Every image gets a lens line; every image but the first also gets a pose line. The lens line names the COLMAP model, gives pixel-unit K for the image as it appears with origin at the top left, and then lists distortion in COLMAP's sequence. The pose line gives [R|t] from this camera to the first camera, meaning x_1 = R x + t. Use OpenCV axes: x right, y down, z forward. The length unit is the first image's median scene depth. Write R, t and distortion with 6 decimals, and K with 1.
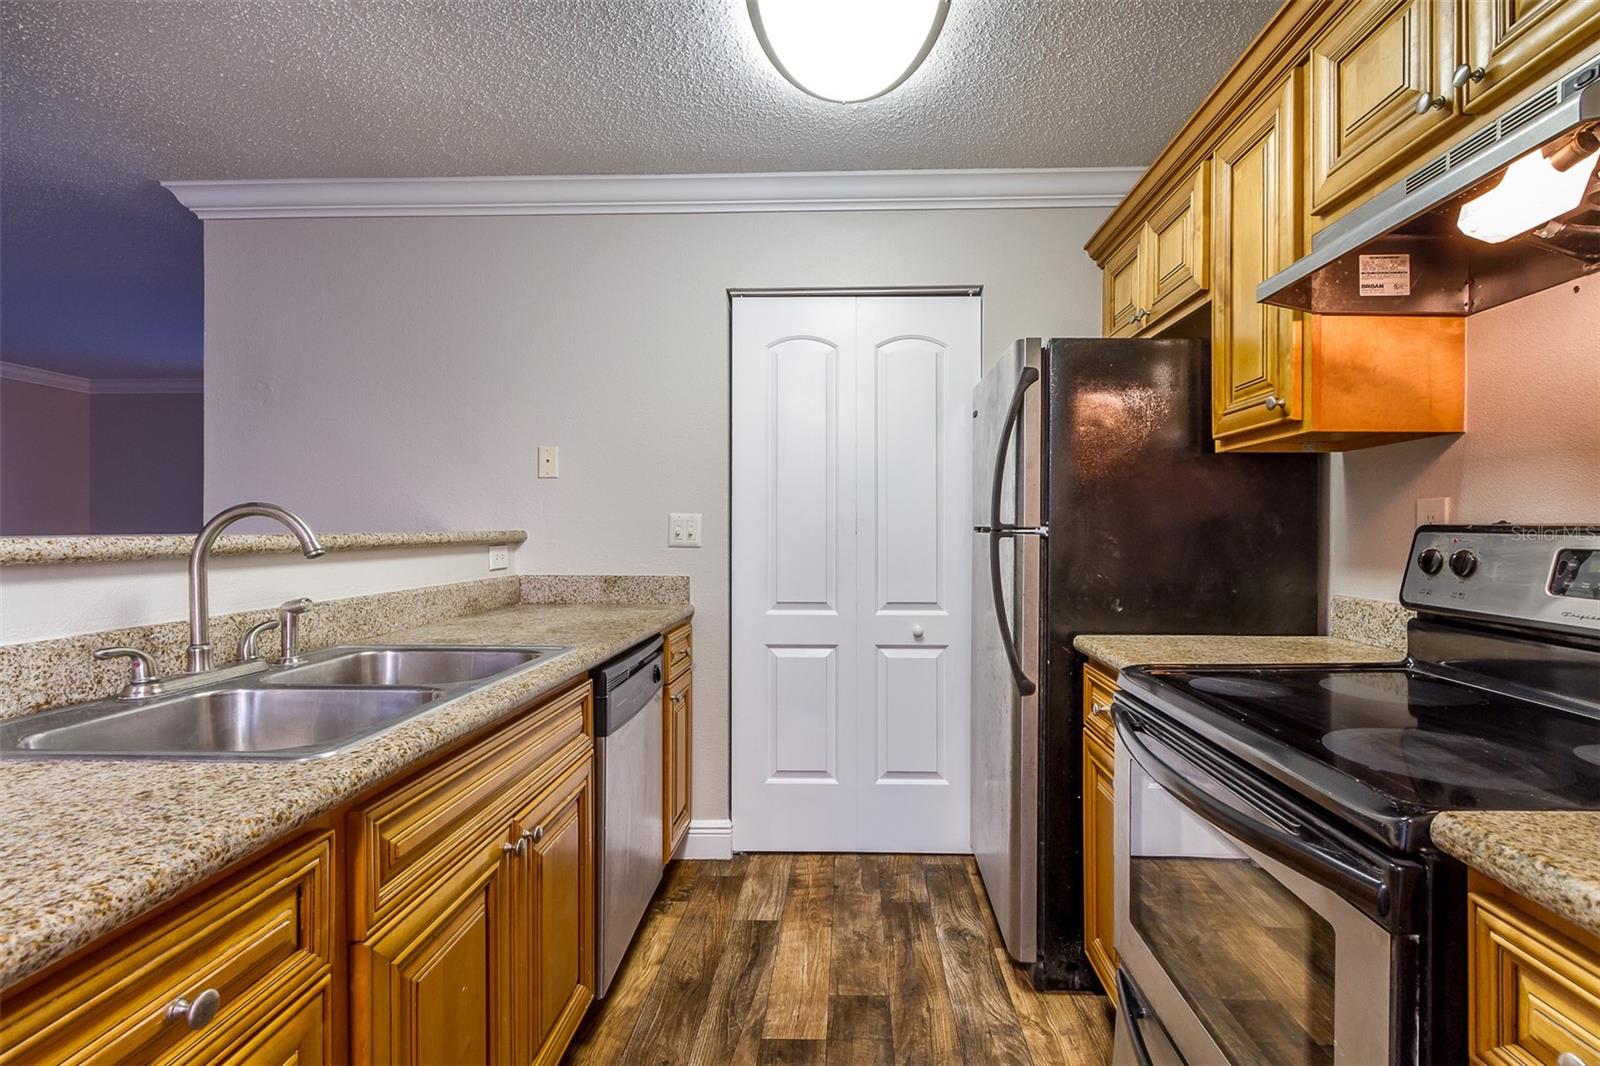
lens RADIAL K [[743.8, 0, 831.7], [0, 743.8, 524.8], [0, 0, 1]] dist [0.005720, -0.002668]
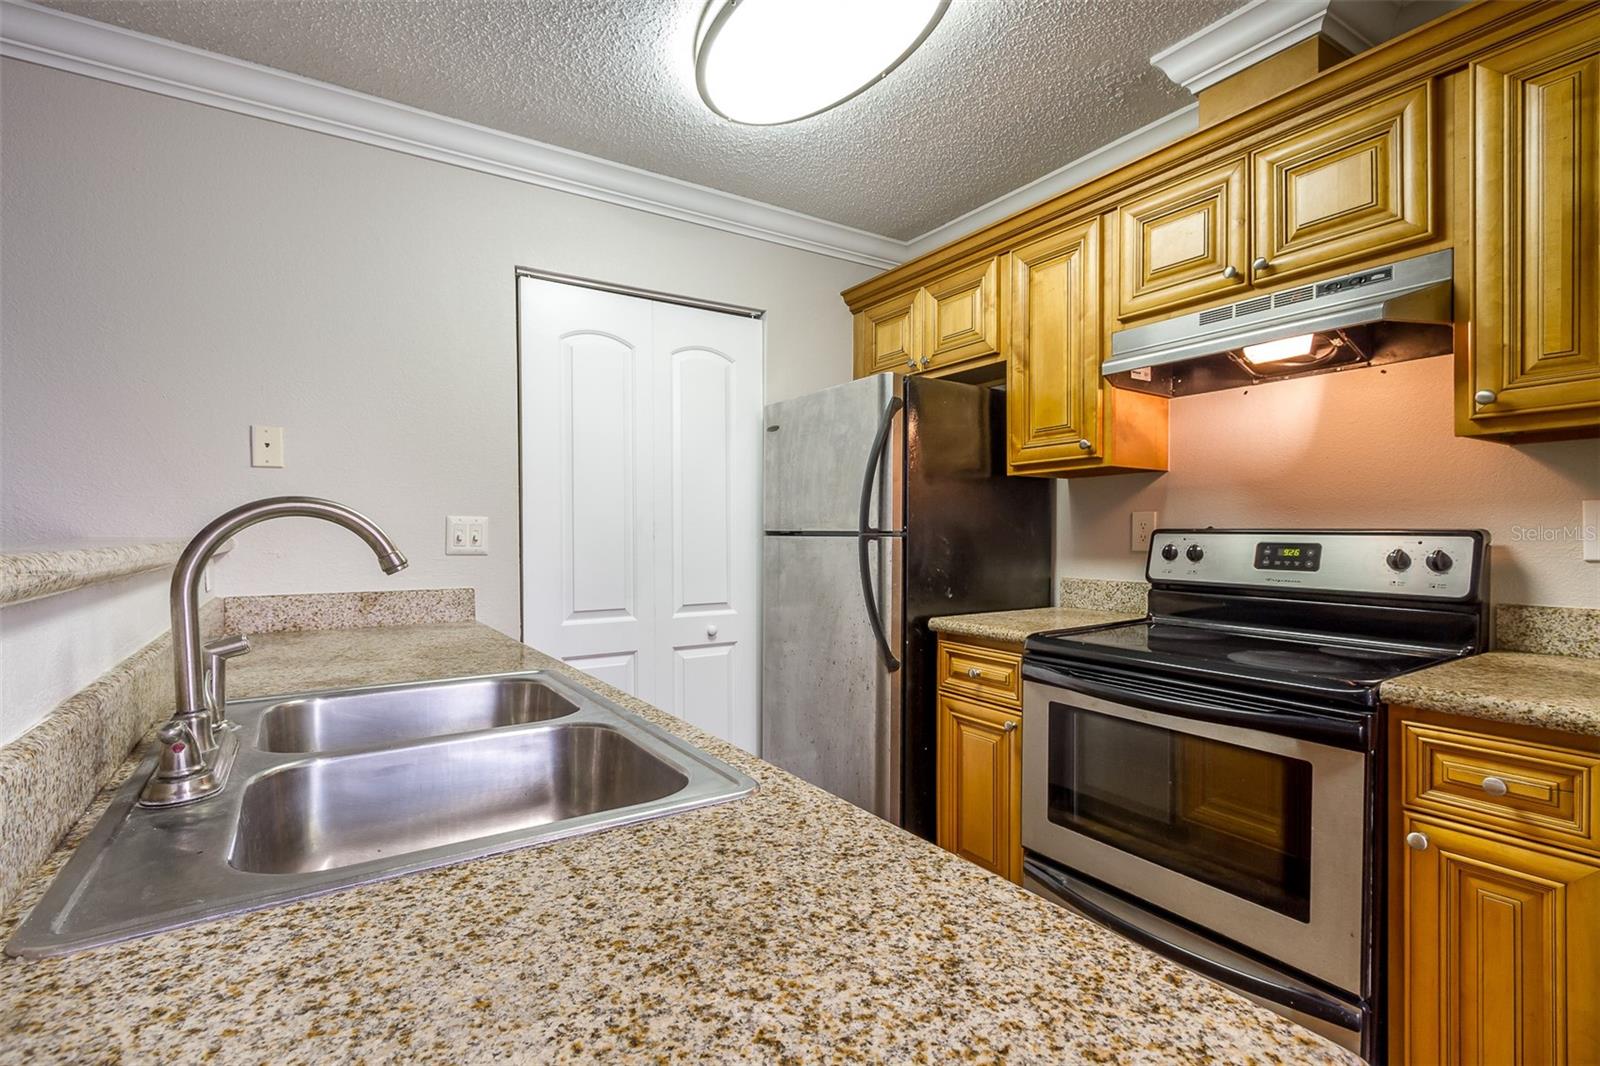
lens RADIAL K [[743.8, 0, 772.6], [0, 743.8, 539.5], [0, 0, 1]] dist [0.005720, -0.002668]
pose [[0.826136, -0.008712, 0.563403, -0.607101], [0.000613, 0.999894, 0.014564, -0.001093], [-0.563470, -0.011686, 0.826054, 0.128190]]
